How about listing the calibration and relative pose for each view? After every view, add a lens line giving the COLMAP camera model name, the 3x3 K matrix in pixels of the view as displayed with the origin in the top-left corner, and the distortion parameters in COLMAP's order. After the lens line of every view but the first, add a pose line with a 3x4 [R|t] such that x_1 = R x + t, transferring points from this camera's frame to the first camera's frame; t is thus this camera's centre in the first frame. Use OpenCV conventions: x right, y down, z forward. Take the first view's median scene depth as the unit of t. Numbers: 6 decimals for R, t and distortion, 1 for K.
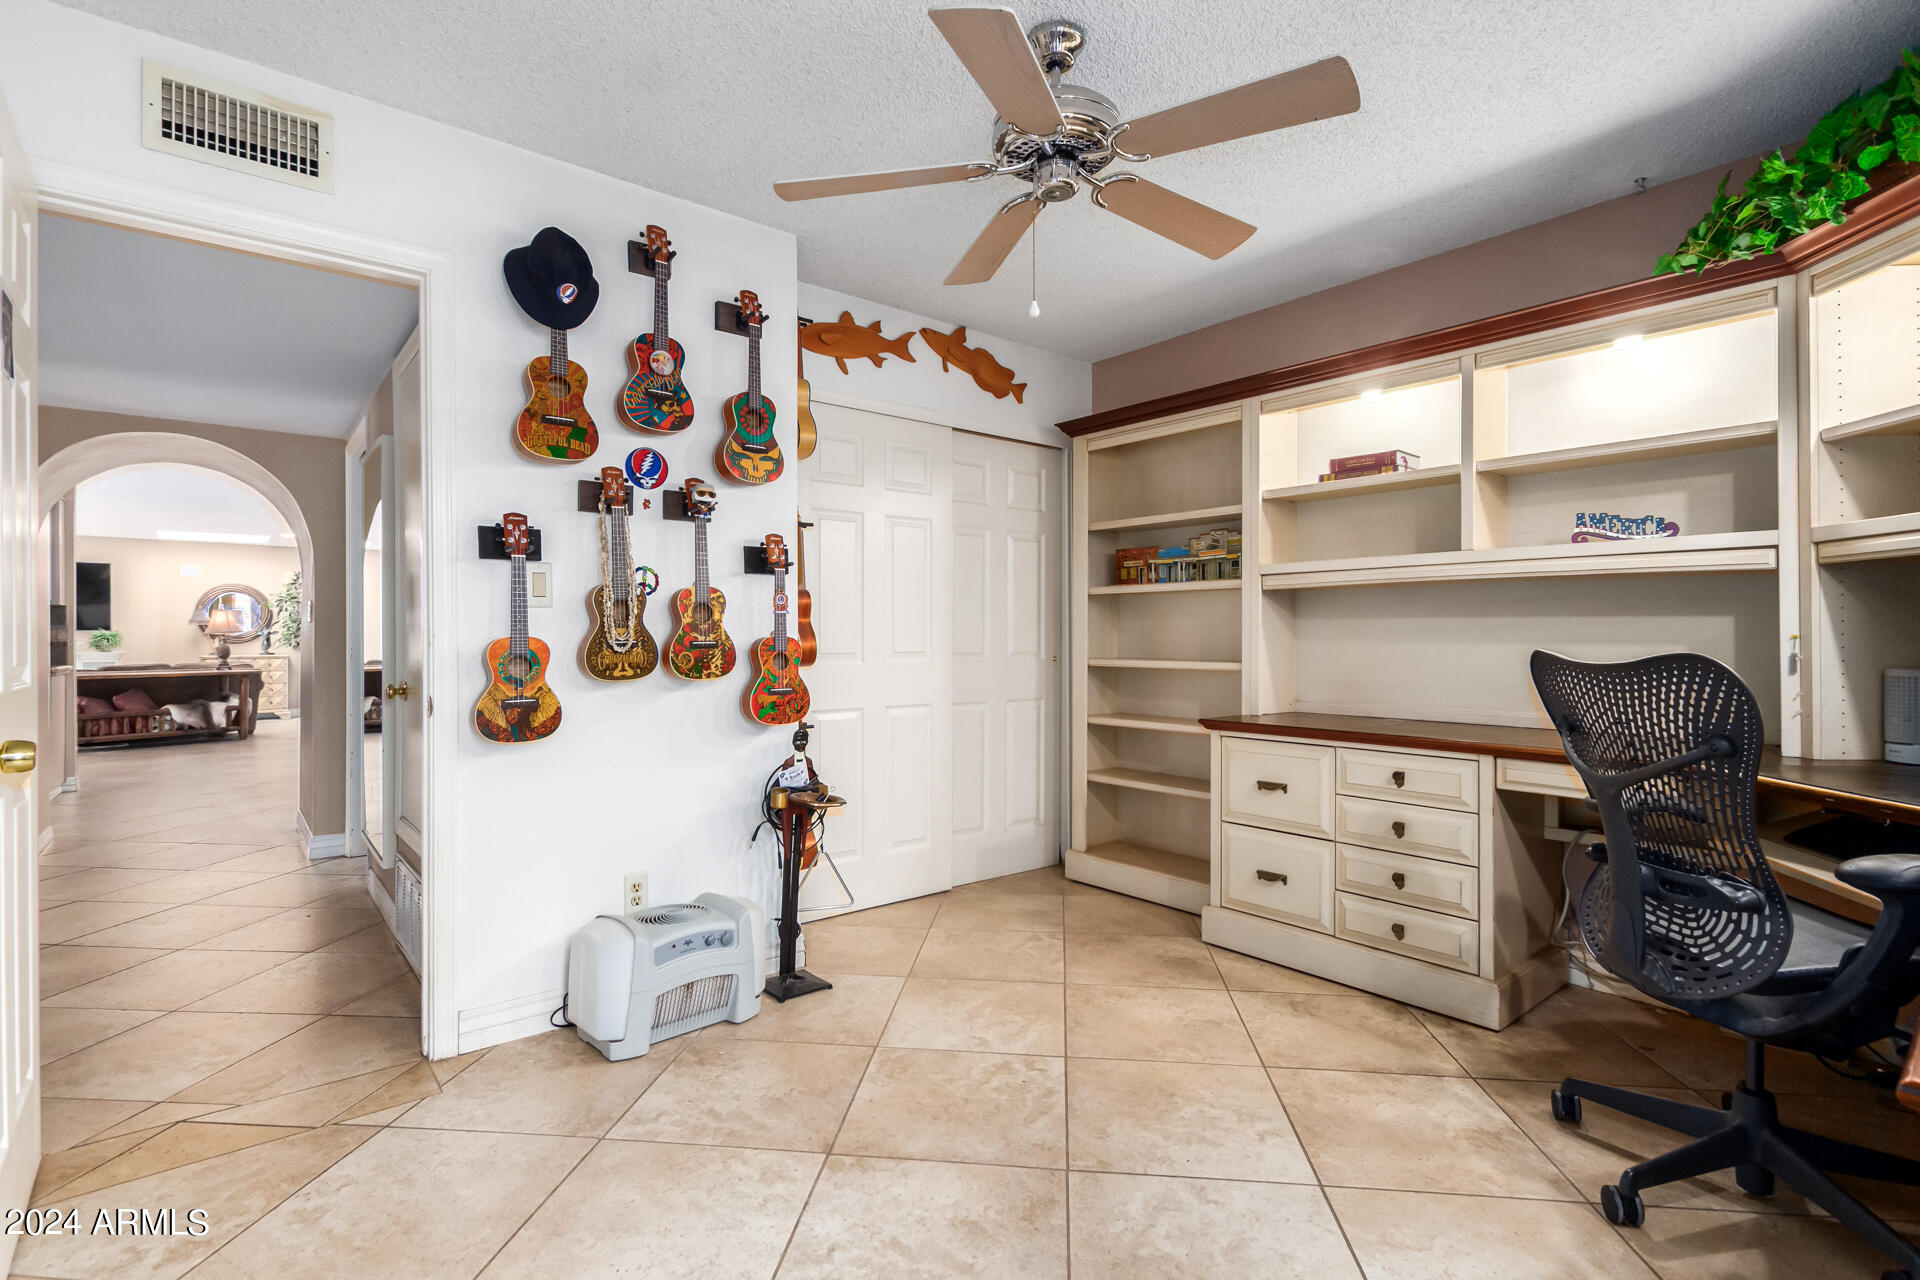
lens RADIAL K [[914.9, 0, 951.8], [0, 914.9, 639.7], [0, 0, 1]] dist [0.003532, -0.000665]
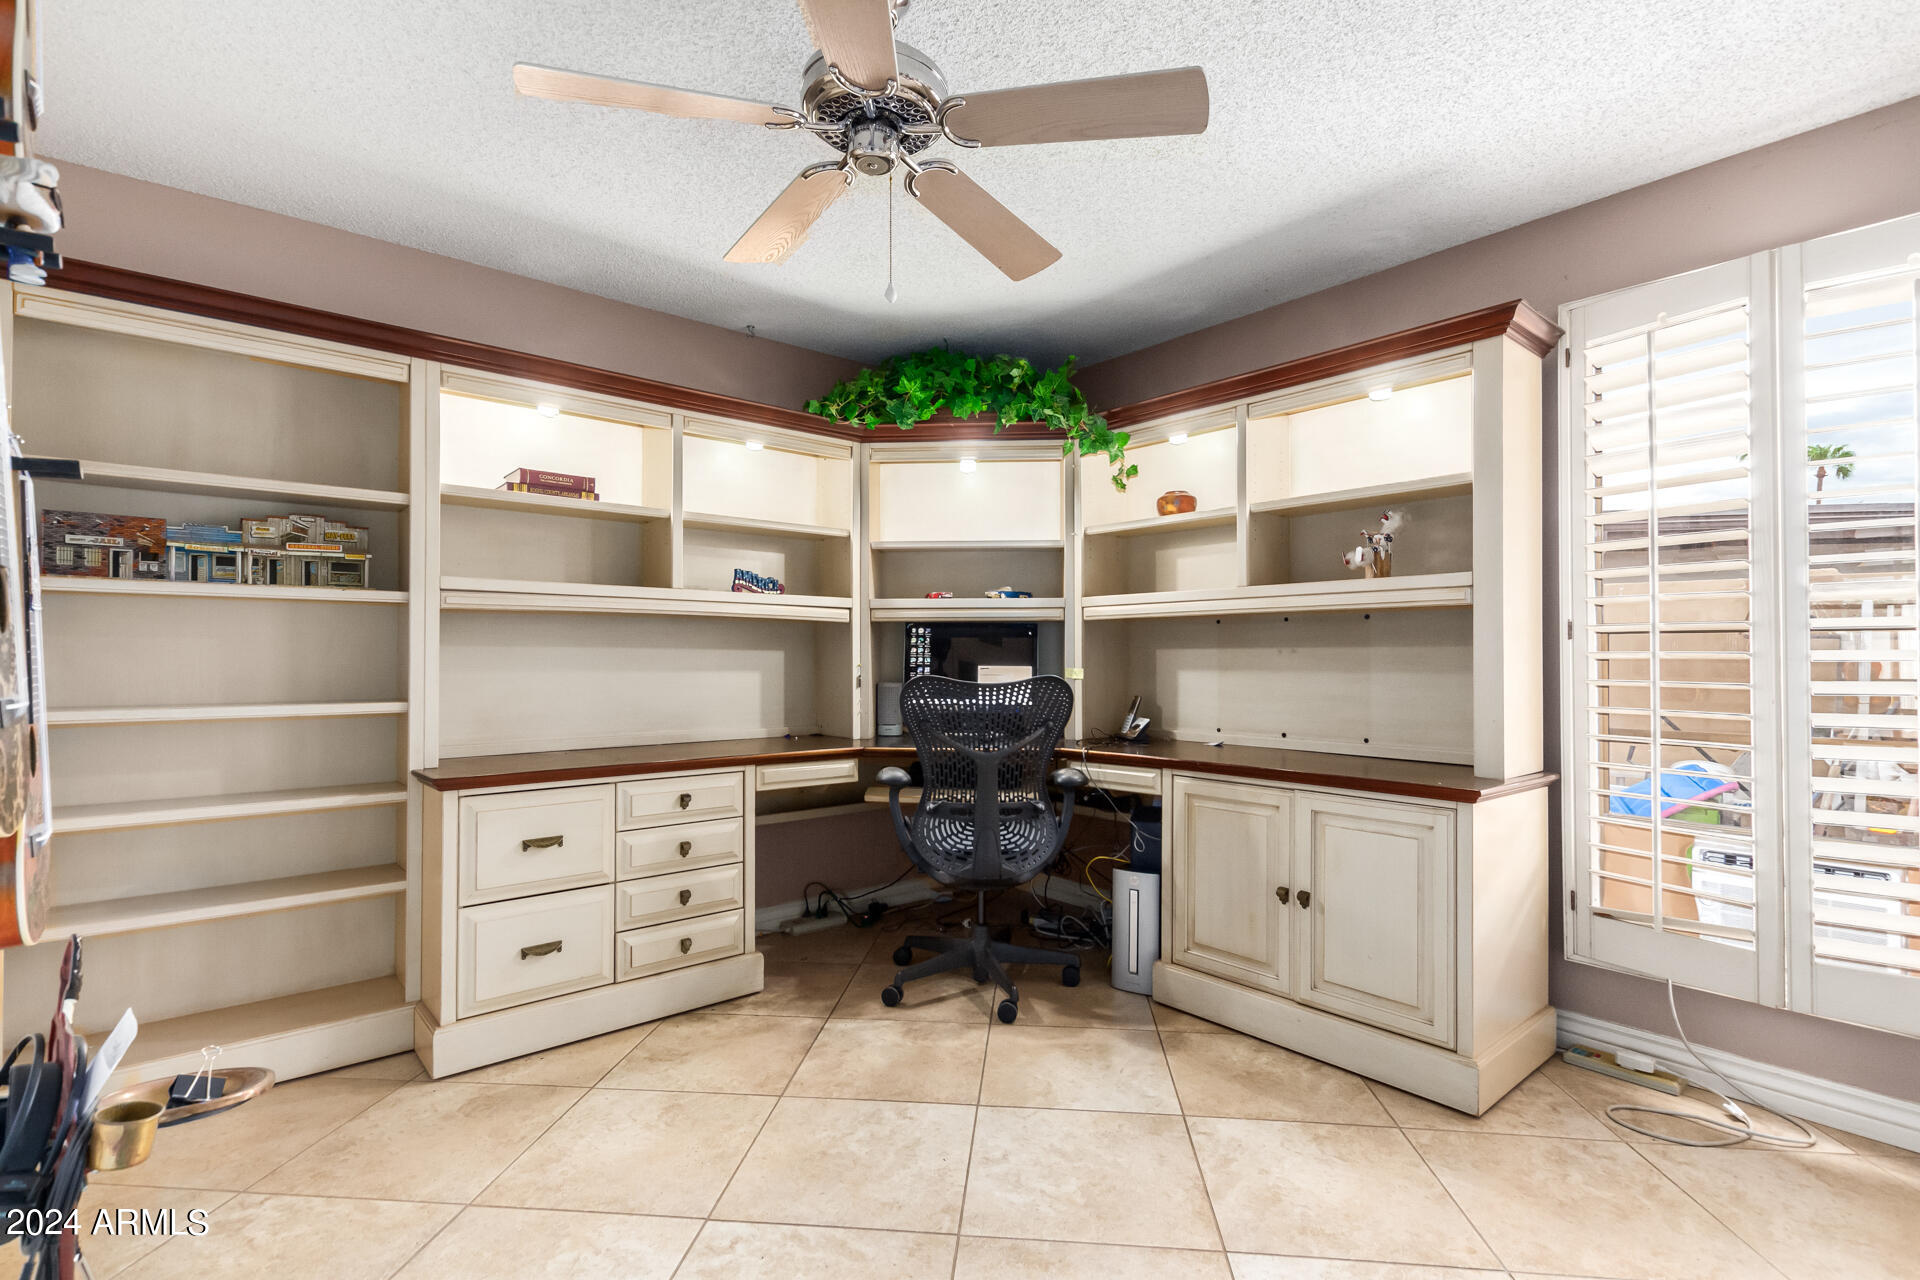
lens RADIAL K [[914.9, 0, 951.3], [0, 914.9, 645.2], [0, 0, 1]] dist [0.003532, -0.000665]
pose [[-0.032255, 0.011627, 0.999412, -0.573961], [0.002090, 0.999931, -0.011565, -0.014892], [-0.999477, 0.001716, -0.032277, 0.716257]]
